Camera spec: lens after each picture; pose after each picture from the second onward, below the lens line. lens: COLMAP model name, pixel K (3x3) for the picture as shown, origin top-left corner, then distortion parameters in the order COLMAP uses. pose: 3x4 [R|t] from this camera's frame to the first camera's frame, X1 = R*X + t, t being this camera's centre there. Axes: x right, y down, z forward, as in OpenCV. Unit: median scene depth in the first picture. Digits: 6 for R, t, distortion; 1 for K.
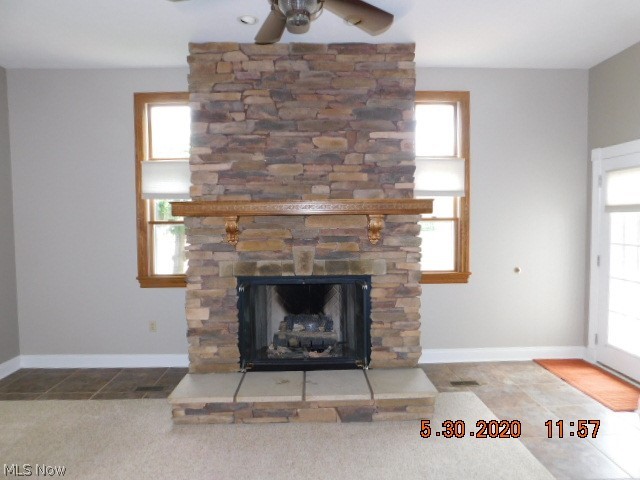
lens RADIAL K [[425.7, 0, 320.8], [0, 425.7, 237.7], [0, 0, 1]] dist [-0.055248, 0.022780]
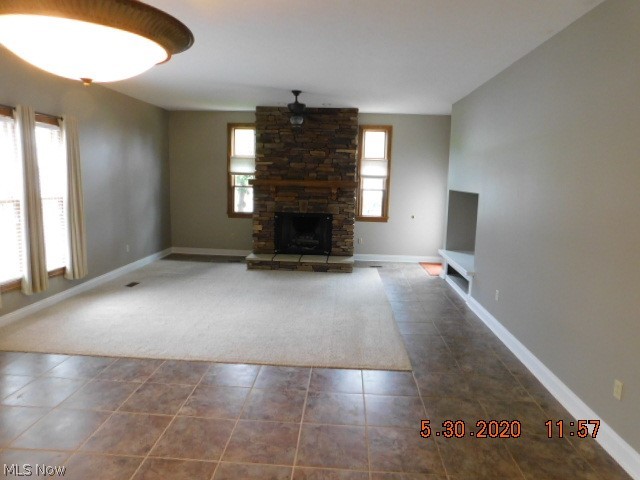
lens RADIAL K [[425.7, 0, 321.0], [0, 425.7, 241.4], [0, 0, 1]] dist [-0.055248, 0.022780]
pose [[0.995710, 0.046422, -0.080044, 0.237044], [-0.038532, 0.994495, 0.097442, 0.014614], [0.084127, -0.093940, 0.992017, -1.235298]]
